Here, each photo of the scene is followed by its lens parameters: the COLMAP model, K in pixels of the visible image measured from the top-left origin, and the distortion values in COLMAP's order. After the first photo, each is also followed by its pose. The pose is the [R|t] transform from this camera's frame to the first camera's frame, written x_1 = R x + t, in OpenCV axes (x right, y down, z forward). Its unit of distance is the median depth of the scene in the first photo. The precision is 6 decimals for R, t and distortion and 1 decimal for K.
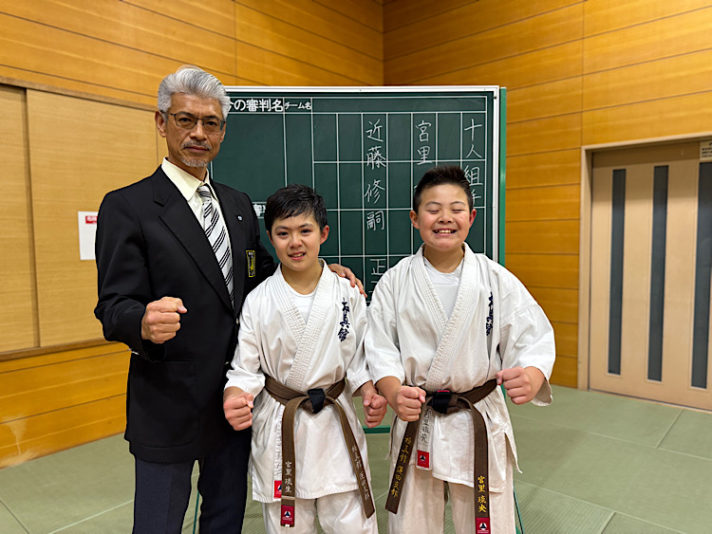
lens RADIAL K [[511.1, 0, 376.1], [0, 511.1, 269.6], [0, 0, 1]] dist [-0.003795, -0.007037]
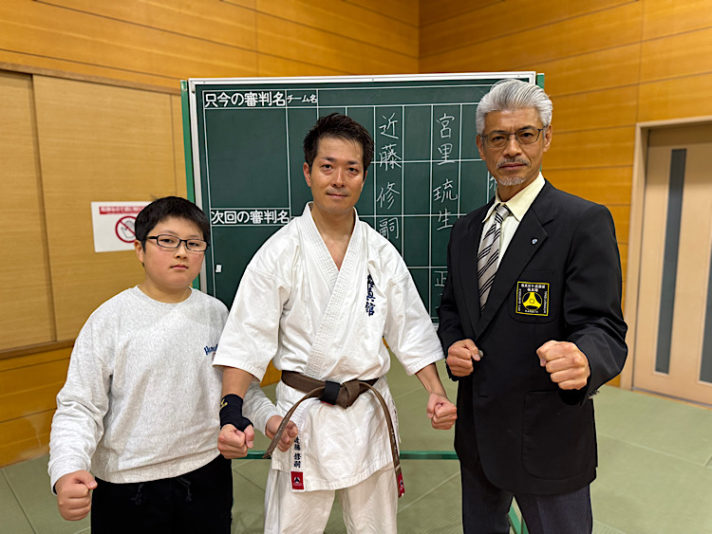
lens RADIAL K [[511.1, 0, 376.1], [0, 511.1, 269.6], [0, 0, 1]] dist [-0.003795, -0.007037]
pose [[0.996403, 0.016539, -0.083115, 0.037455], [-0.010605, 0.997396, 0.071330, -0.063664], [0.084078, -0.070192, 0.993984, 0.078387]]
